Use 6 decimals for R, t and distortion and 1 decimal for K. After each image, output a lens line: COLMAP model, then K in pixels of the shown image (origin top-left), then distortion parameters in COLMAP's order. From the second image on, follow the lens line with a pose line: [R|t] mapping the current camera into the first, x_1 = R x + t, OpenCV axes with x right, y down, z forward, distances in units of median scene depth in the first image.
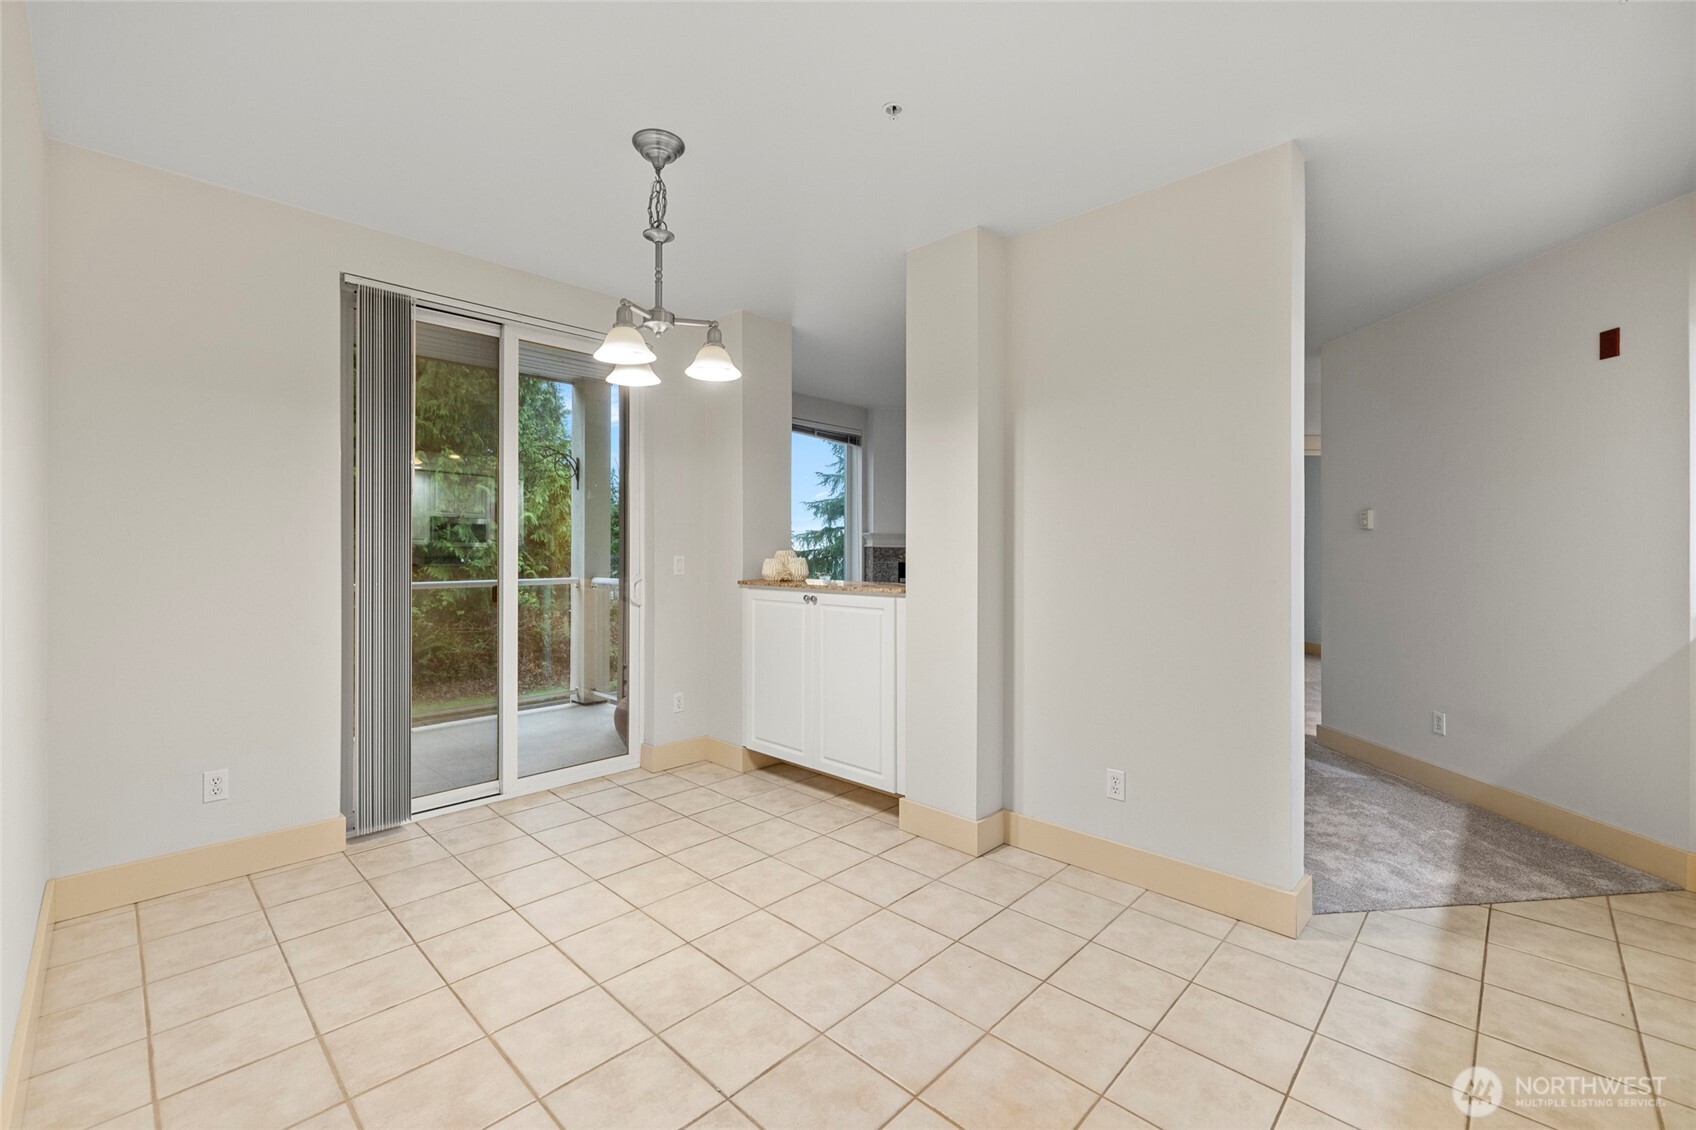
lens RADIAL K [[711.9, 0, 838.4], [0, 711.9, 548.4], [0, 0, 1]] dist [-0.001409, 0.000354]
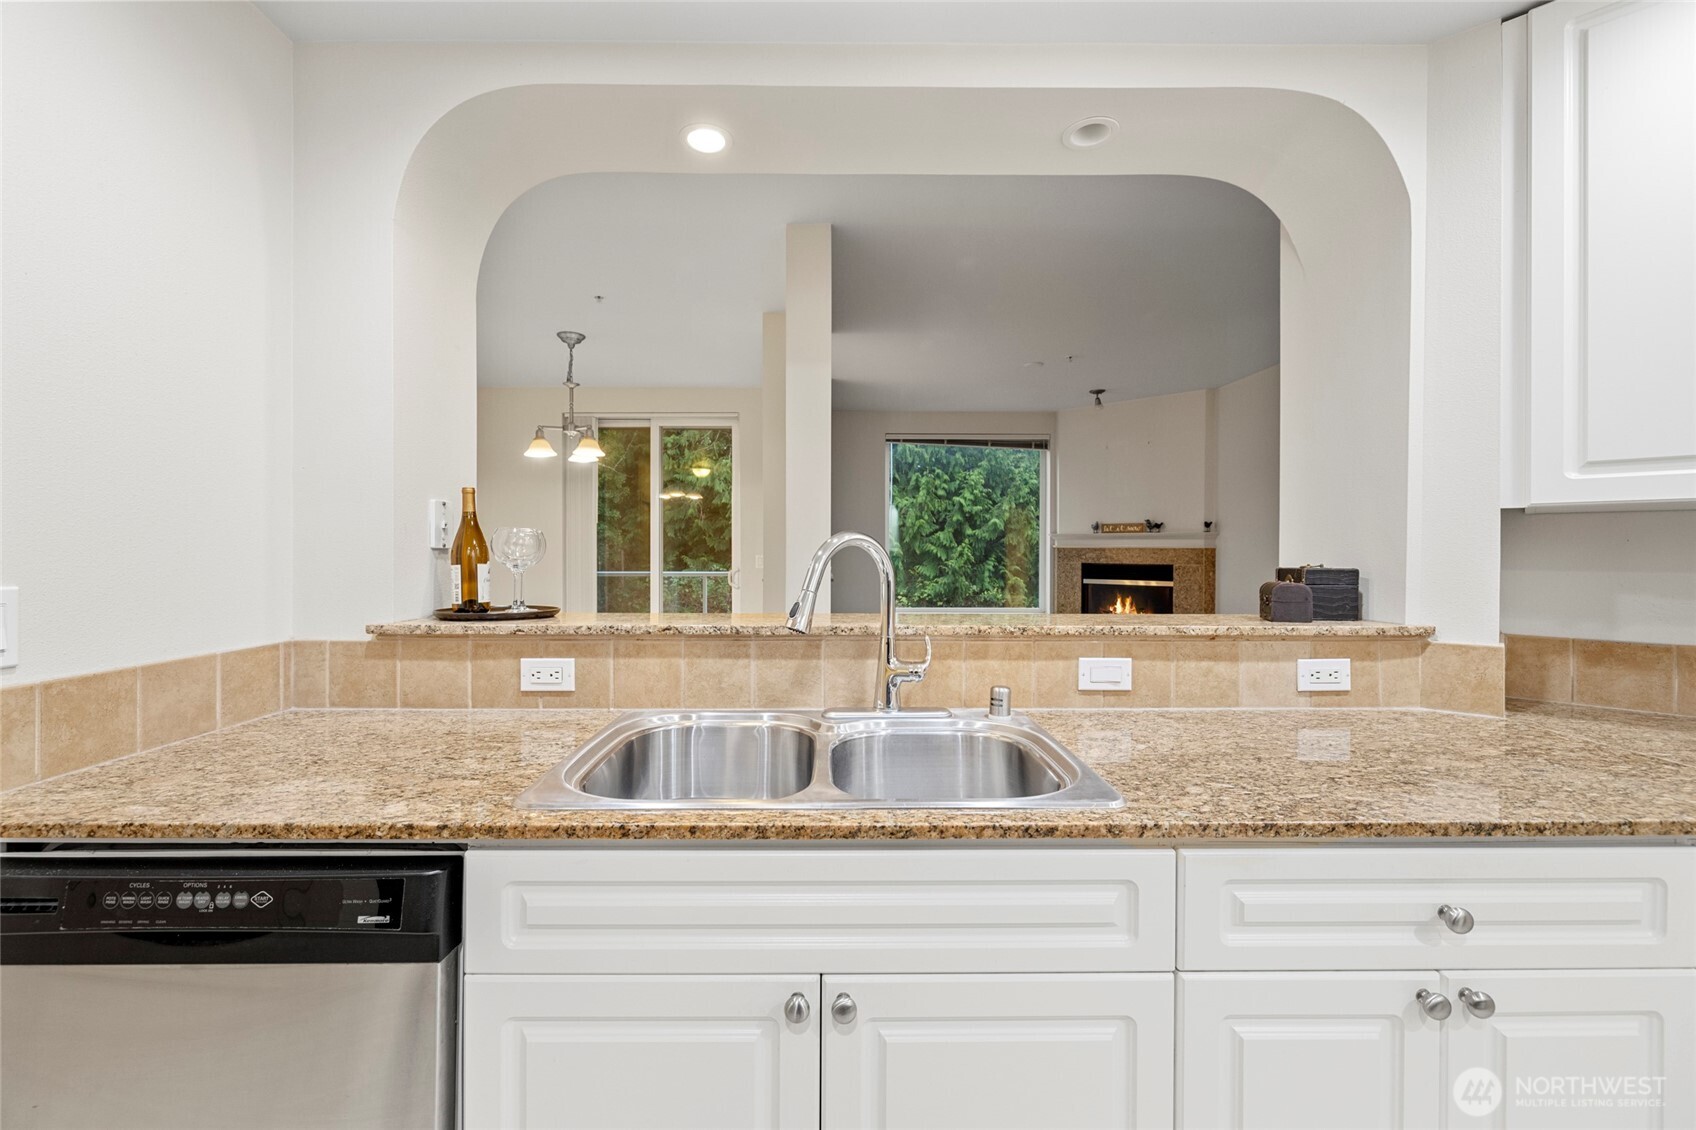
lens RADIAL K [[708.4, 0, 833.7], [0, 708.4, 555.8], [0, 0, 1]] dist [-0.002421, 0.000045]
pose [[0.701007, 0.001359, -0.713153, 1.211946], [0.004129, 0.999974, 0.005964, 0.005267], [0.713143, -0.007125, 0.700983, 0.135681]]
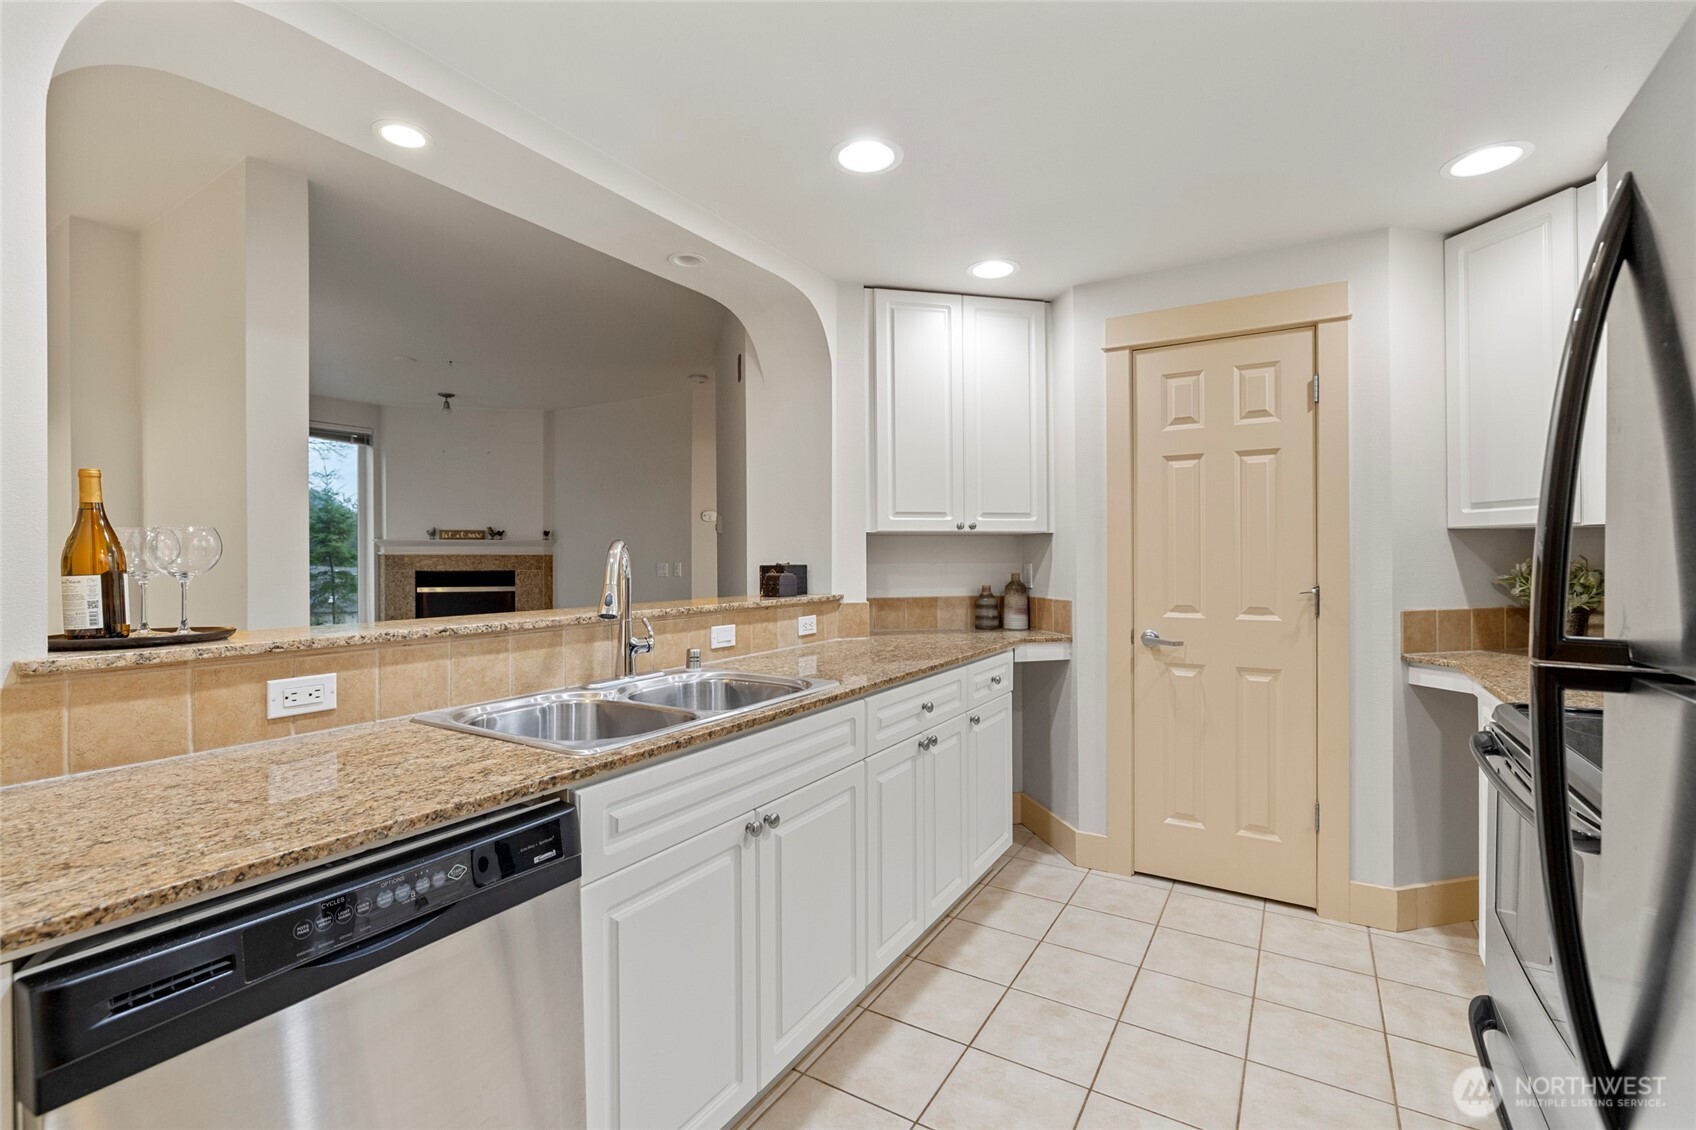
lens RADIAL K [[752.0, 0, 845.4], [0, 752.0, 557.1], [0, 0, 1]] dist [-0.011247, 0.000859]
pose [[0.977350, -0.010348, 0.211377, 0.950493], [0.009691, 0.999944, 0.004143, 0.006472], [-0.211408, -0.002001, 0.977396, -0.181090]]
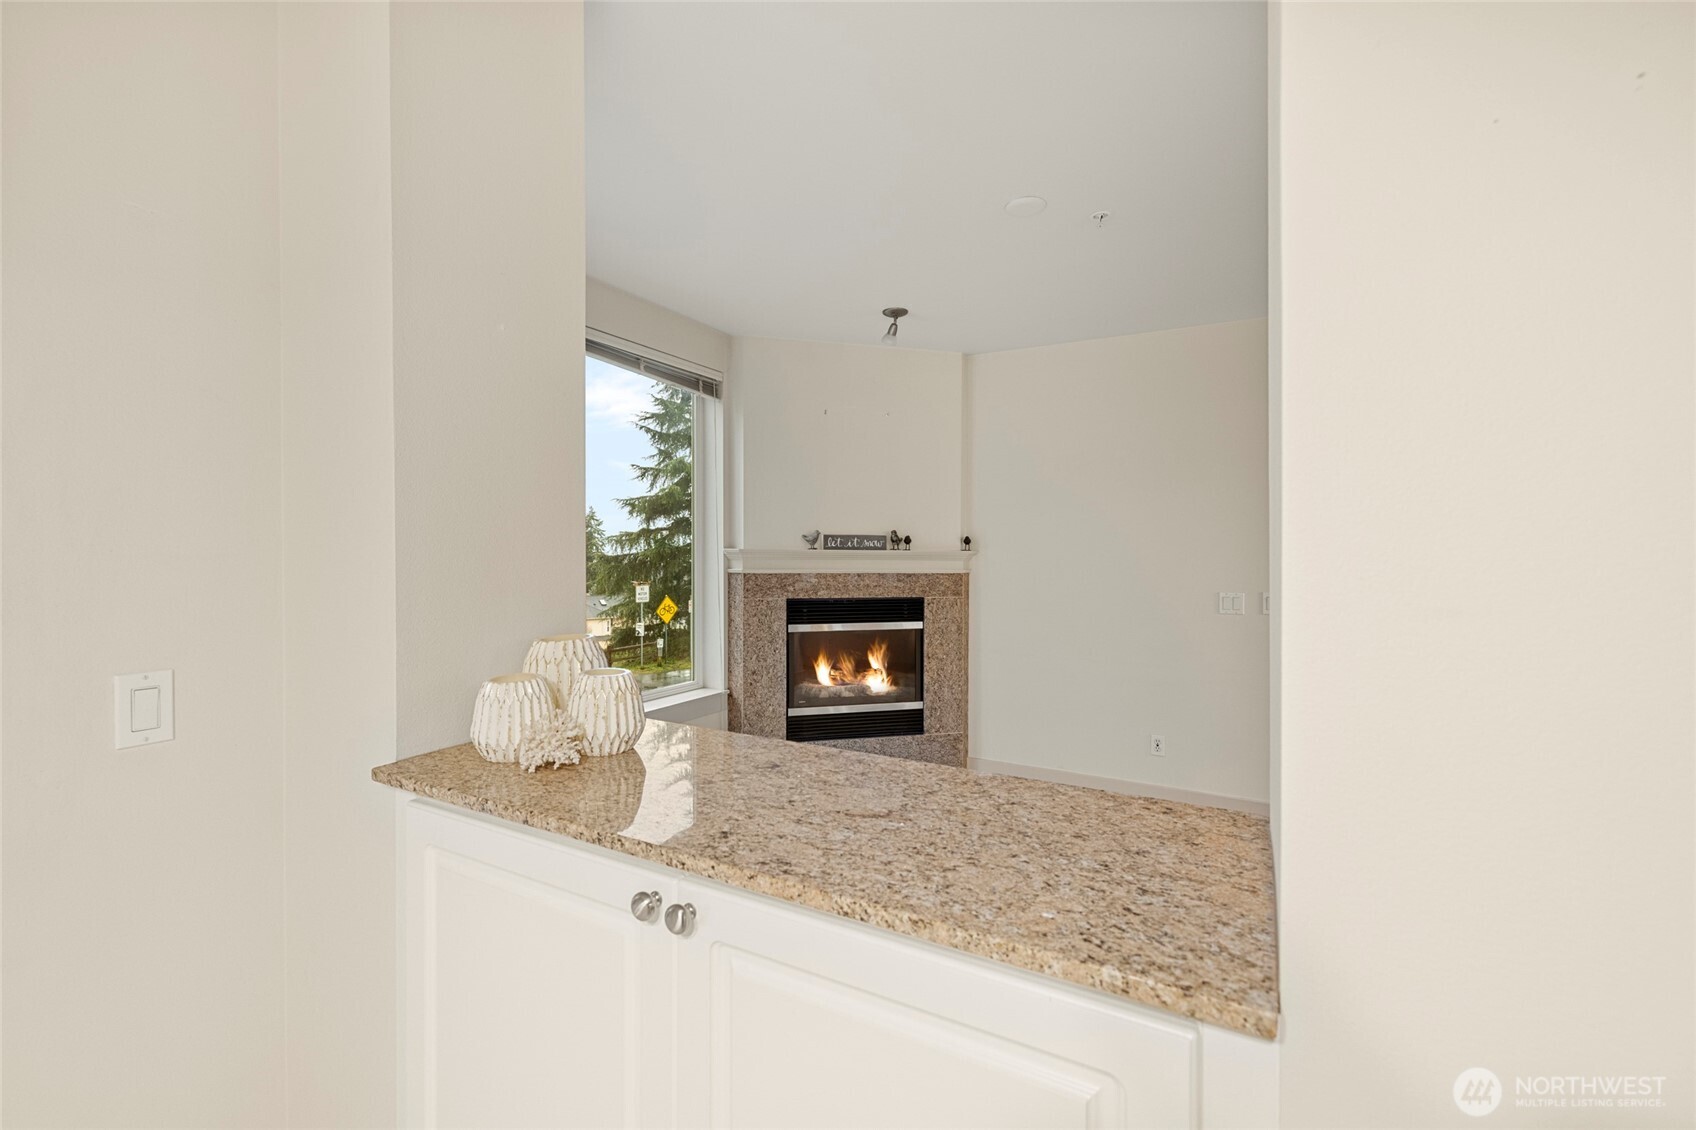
lens RADIAL K [[723.2, 0, 841.7], [0, 723.2, 556.0], [0, 0, 1]] dist [-0.000719, 0.000437]
pose [[0.968075, -0.004312, 0.250625, -0.048395], [0.001787, 0.999945, 0.010300, -0.048895], [-0.250656, -0.009523, 0.968029, 0.898821]]
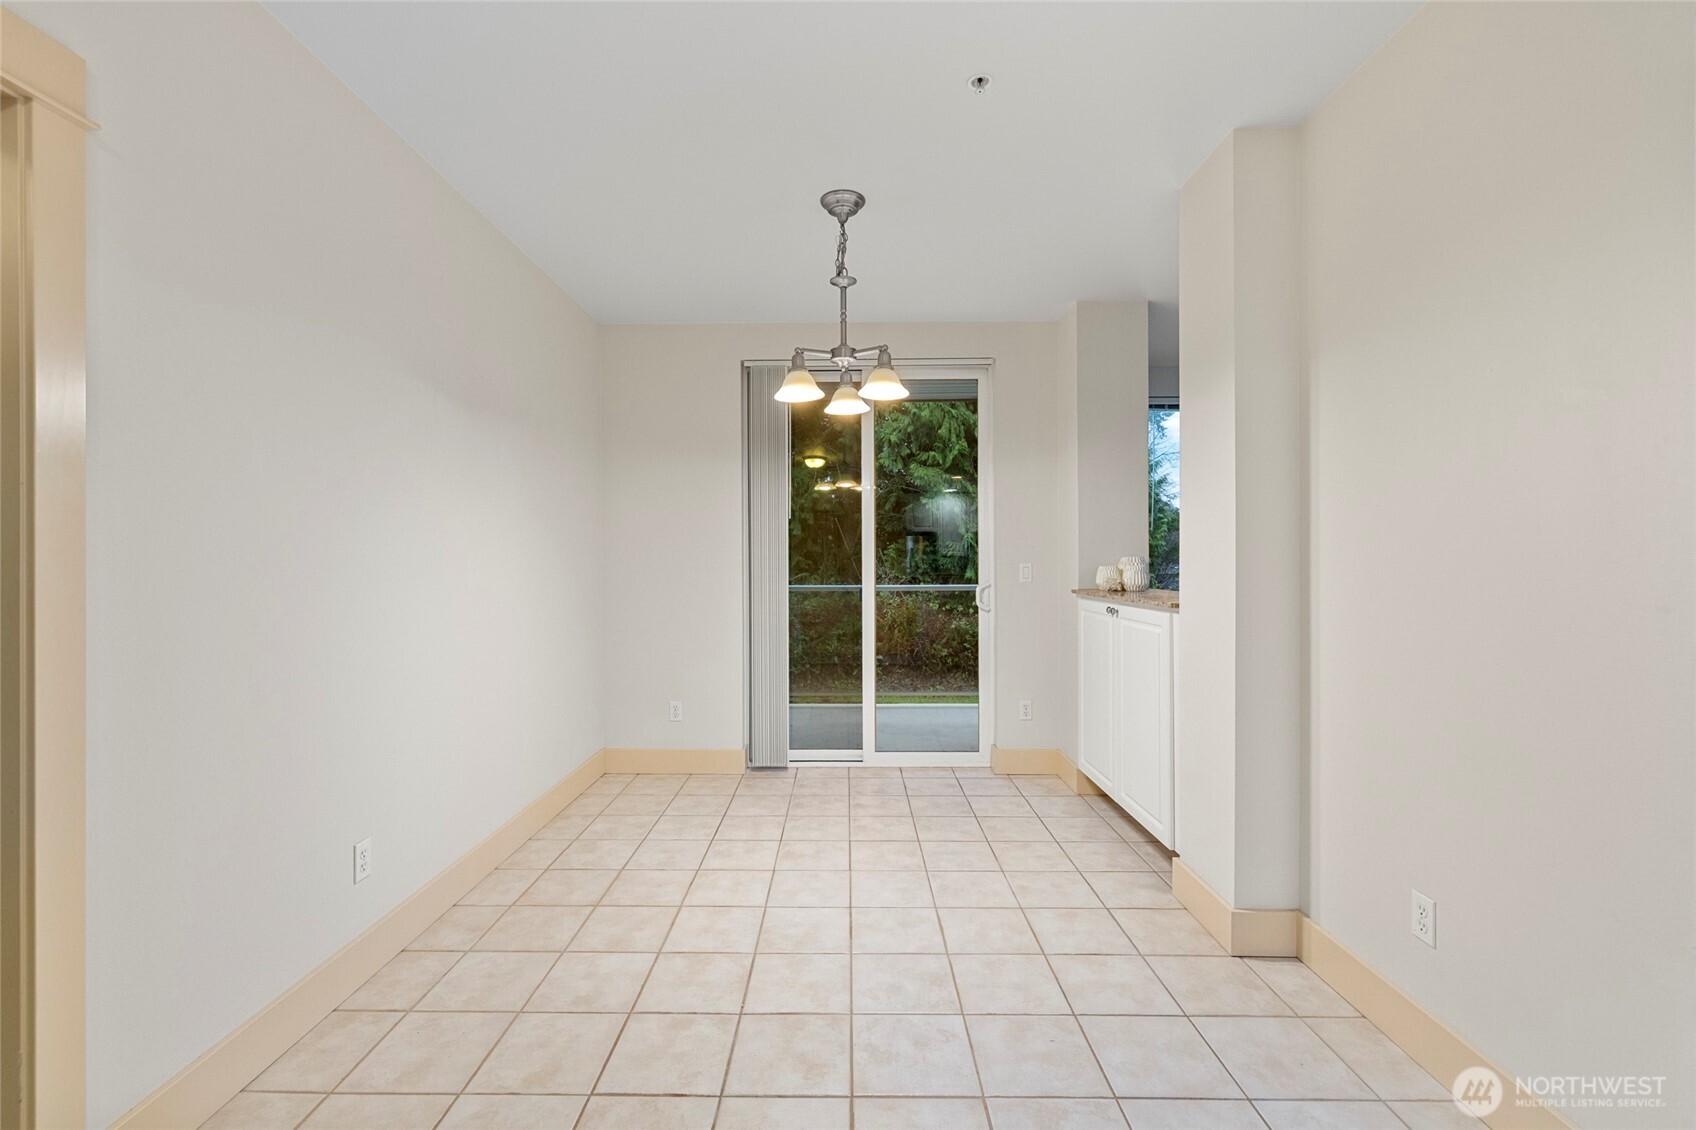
lens RADIAL K [[726.5, 0, 838.1], [0, 726.5, 559.2], [0, 0, 1]] dist [0.001194, 0.000305]
pose [[0.685960, -0.005212, -0.727621, 0.451871], [0.007257, 0.999974, -0.000322, 0.004107], [0.727603, -0.005060, 0.685979, 0.149210]]
